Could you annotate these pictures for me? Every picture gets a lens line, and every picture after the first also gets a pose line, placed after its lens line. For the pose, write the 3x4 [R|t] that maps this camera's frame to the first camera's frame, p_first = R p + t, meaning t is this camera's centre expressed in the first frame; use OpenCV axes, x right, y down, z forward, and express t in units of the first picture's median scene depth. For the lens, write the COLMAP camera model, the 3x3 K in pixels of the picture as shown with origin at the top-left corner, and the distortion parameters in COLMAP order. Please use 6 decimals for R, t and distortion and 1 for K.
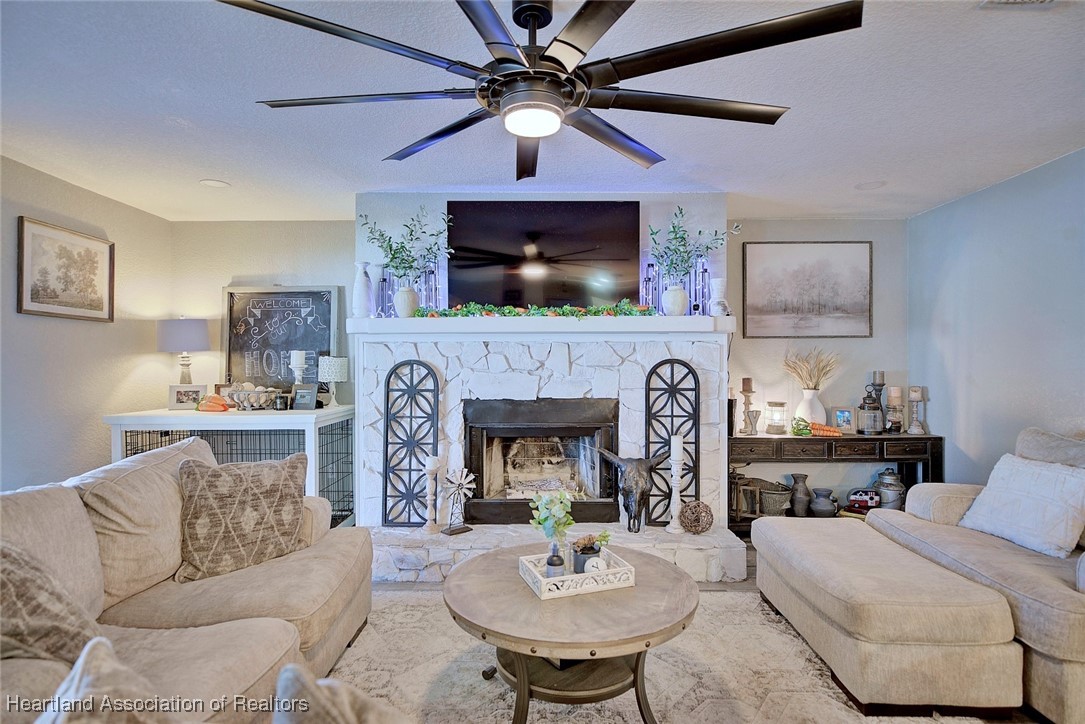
lens RADIAL K [[575.6, 0, 536.4], [0, 575.6, 358.4], [0, 0, 1]] dist [0.002055, 0.000120]
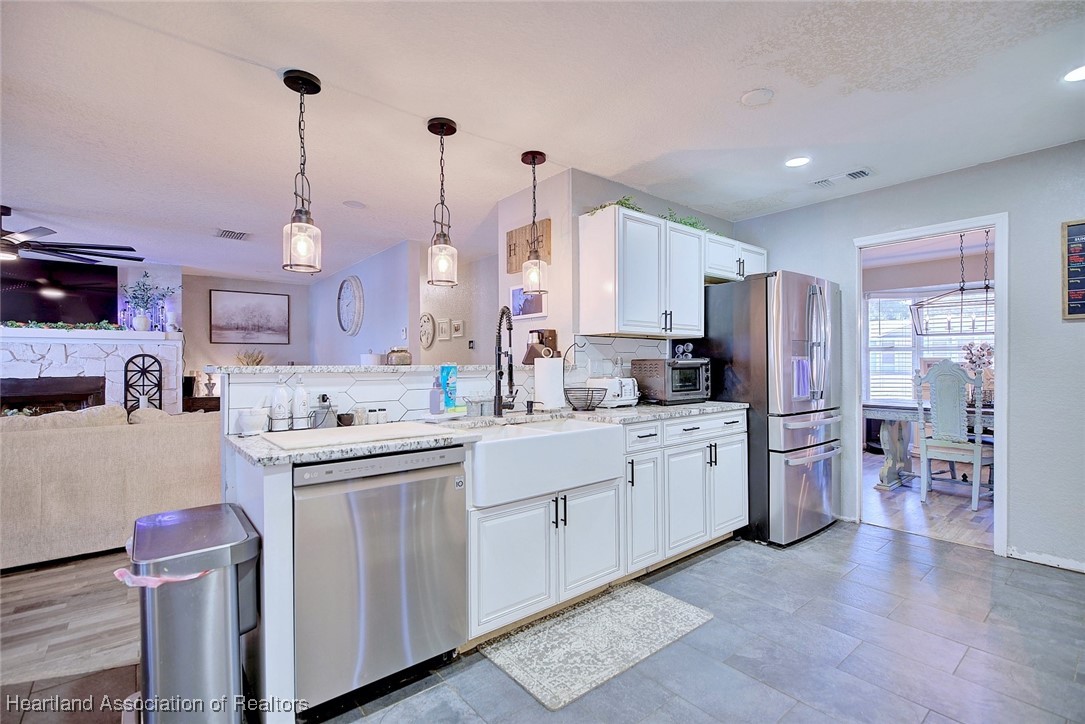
lens RADIAL K [[489.3, 0, 522.2], [0, 489.3, 360.6], [0, 0, 1]] dist [0.002773, 0.000991]
pose [[0.782658, 0.000552, 0.622451, 0.207952], [-0.003647, 0.999987, 0.003698, 0.011566], [-0.622441, -0.005164, 0.782650, -0.958536]]
